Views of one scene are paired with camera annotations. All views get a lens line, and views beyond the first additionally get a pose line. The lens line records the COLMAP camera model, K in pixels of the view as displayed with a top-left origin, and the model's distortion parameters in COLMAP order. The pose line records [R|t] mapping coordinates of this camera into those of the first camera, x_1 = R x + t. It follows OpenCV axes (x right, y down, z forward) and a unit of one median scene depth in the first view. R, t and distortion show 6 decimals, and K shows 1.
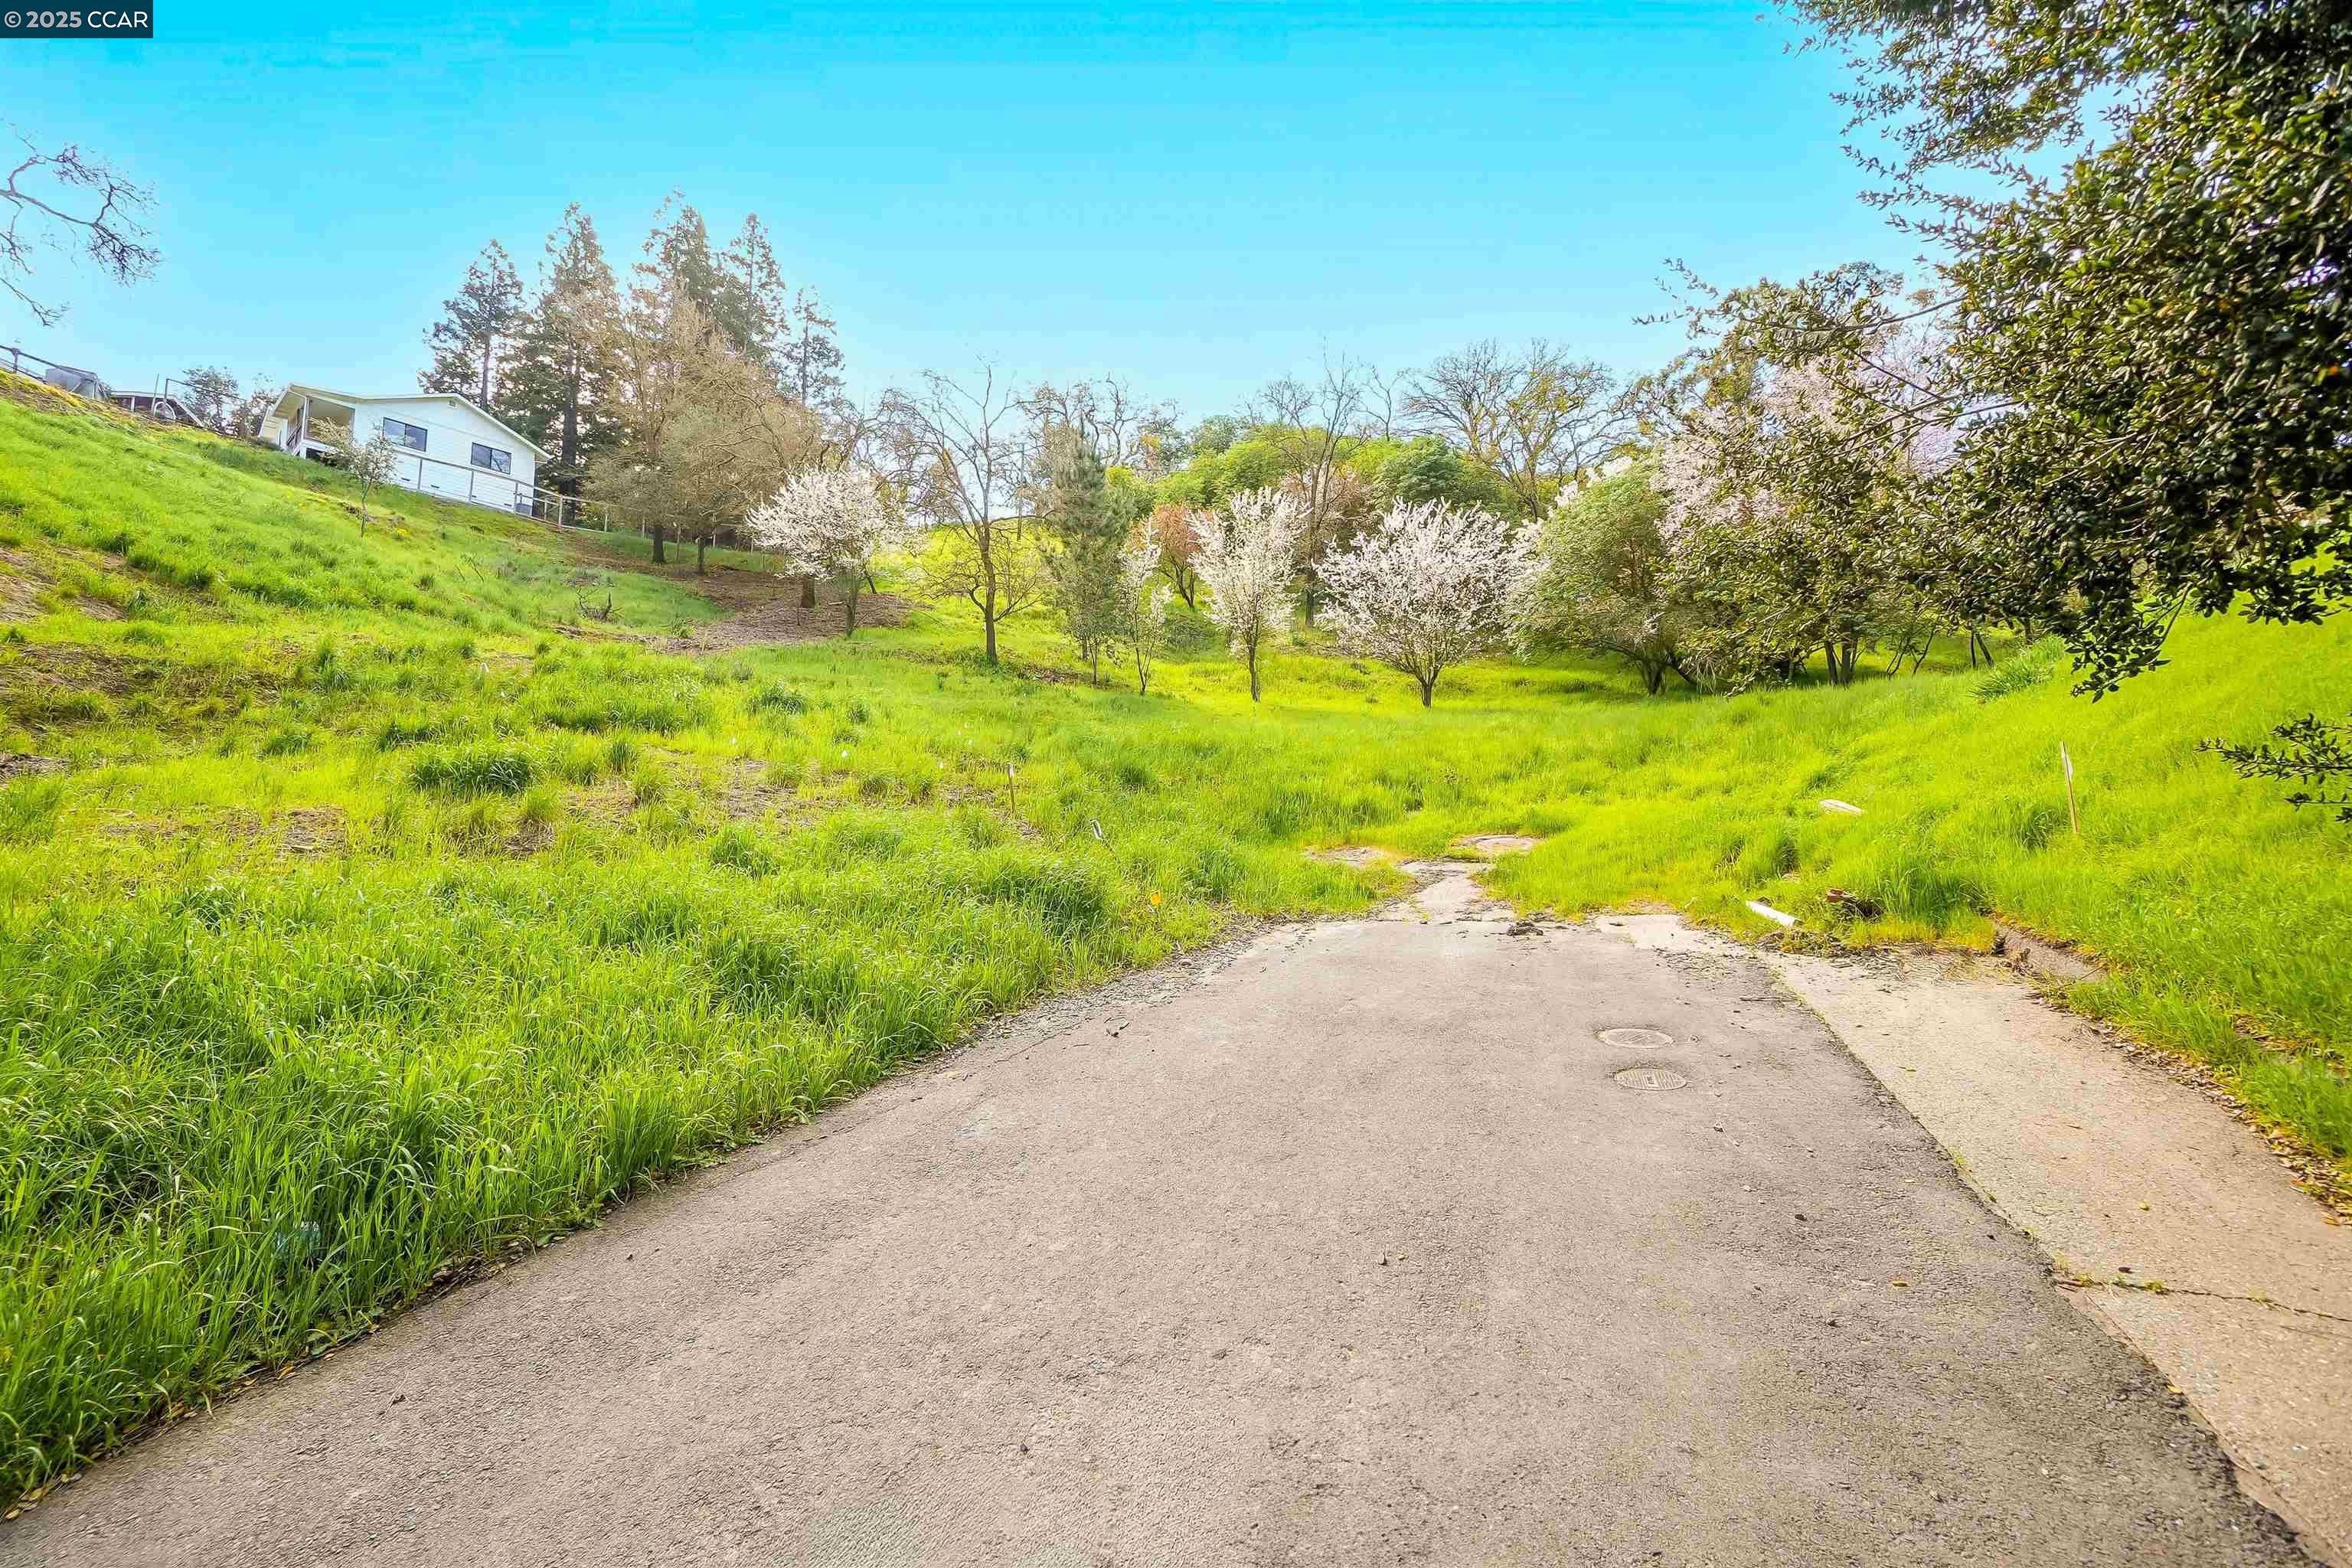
lens RADIAL K [[1004.6, 0, 1179.9], [0, 1004.6, 770.4], [0, 0, 1]] dist [0.009585, 0.000600]
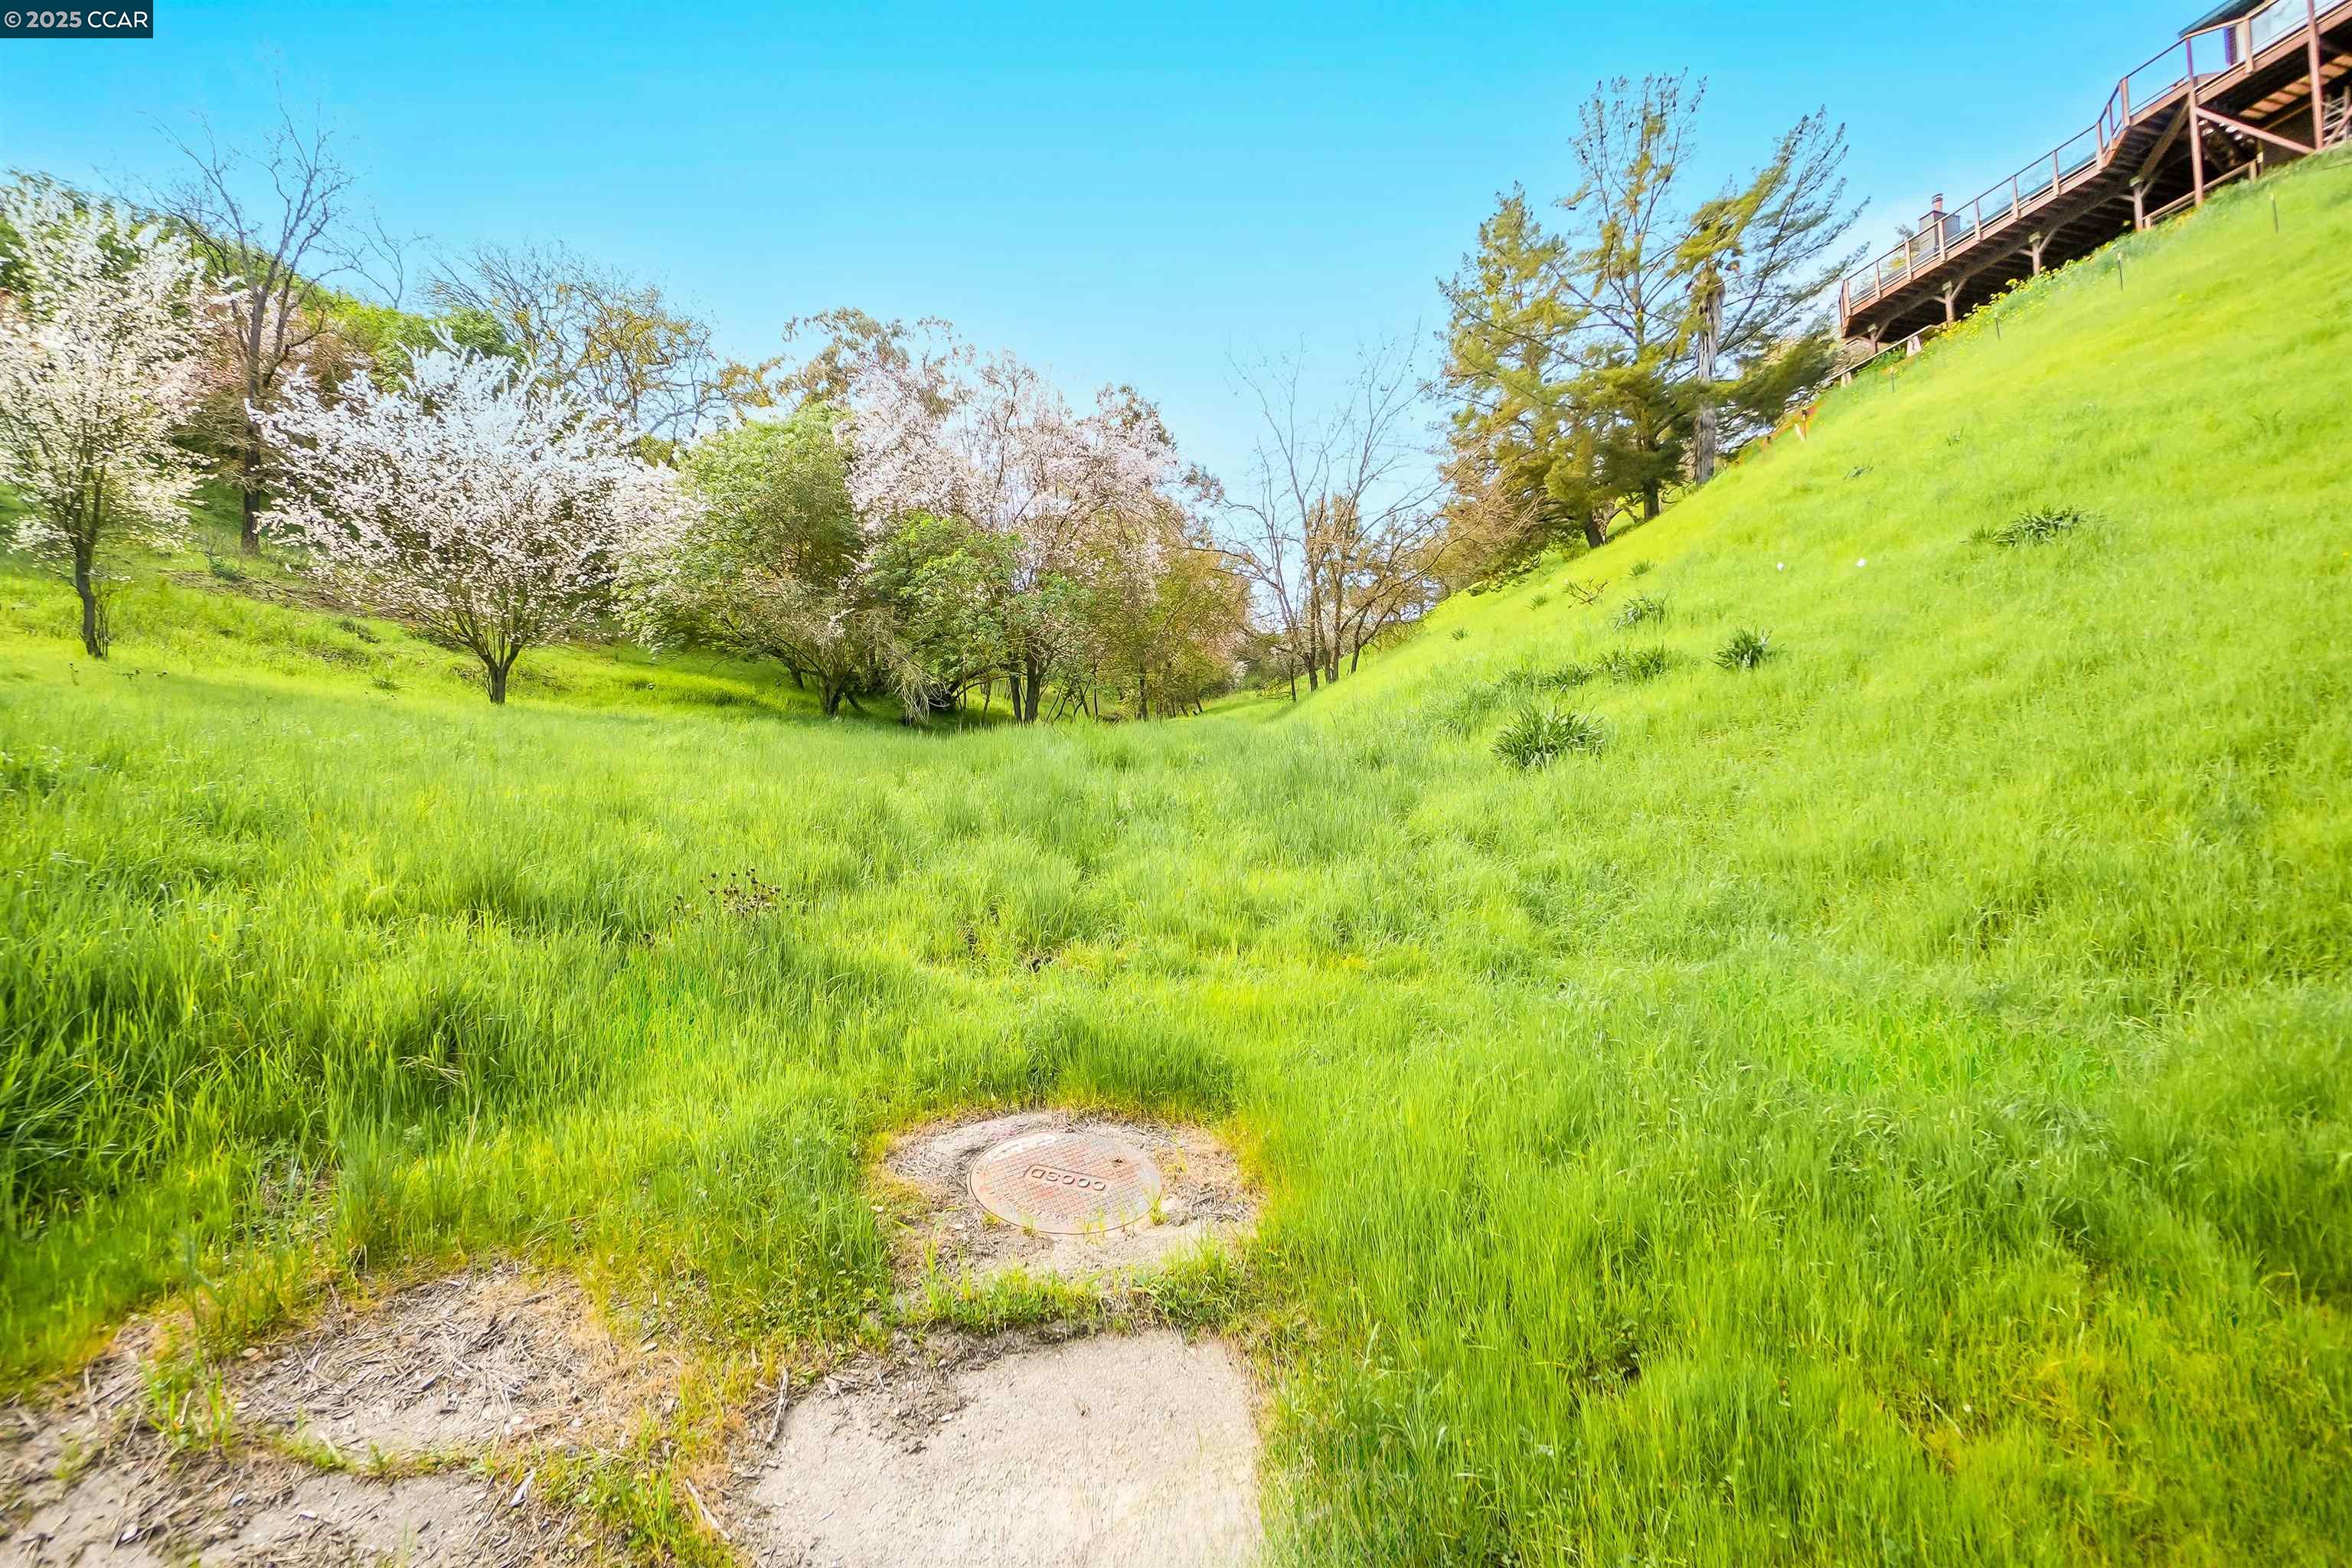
lens RADIAL K [[1037.7, 0, 1134.4], [0, 1037.7, 868.8], [0, 0, 1]] dist [-0.001319, 0.000067]
pose [[0.678145, -0.017129, 0.734728, 0.044035], [-0.031803, 0.998108, 0.052623, -0.009916], [-0.734239, -0.059053, 0.676317, 0.281632]]
